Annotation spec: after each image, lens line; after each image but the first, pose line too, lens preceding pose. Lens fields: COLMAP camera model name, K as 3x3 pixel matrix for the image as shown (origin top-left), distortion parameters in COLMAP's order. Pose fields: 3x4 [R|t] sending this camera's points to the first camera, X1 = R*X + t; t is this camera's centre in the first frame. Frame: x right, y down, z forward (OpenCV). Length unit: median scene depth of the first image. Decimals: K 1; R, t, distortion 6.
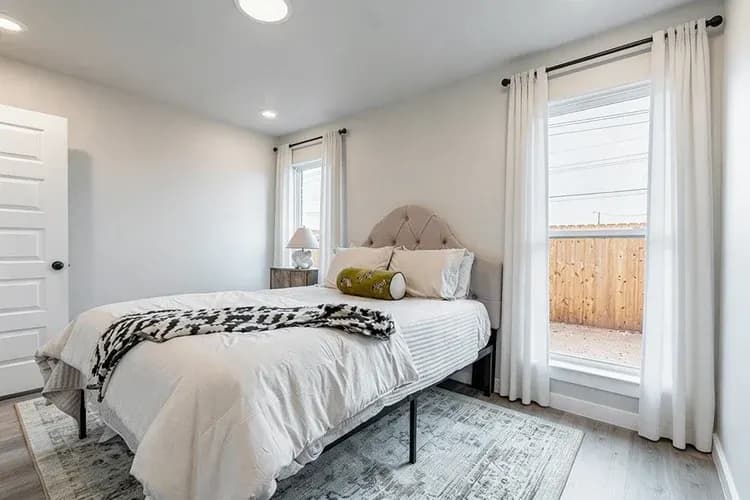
lens RADIAL K [[341.1, 0, 372.0], [0, 341.1, 252.0], [0, 0, 1]] dist [-0.008085, 0.000228]
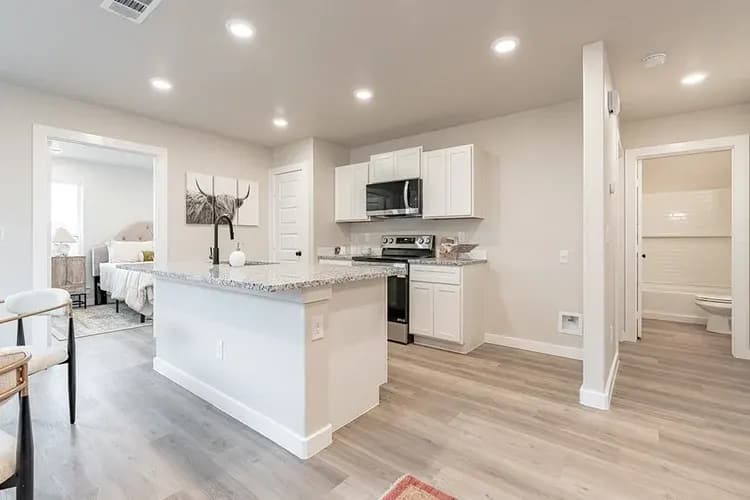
lens RADIAL K [[345.7, 0, 372.9], [0, 345.7, 244.1], [0, 0, 1]] dist [-0.001682, -0.000110]
pose [[-0.017411, -0.010789, 0.999790, -1.907365], [0.008878, 0.999901, 0.010945, -0.006614], [-0.999809, 0.009067, -0.017313, -0.324648]]
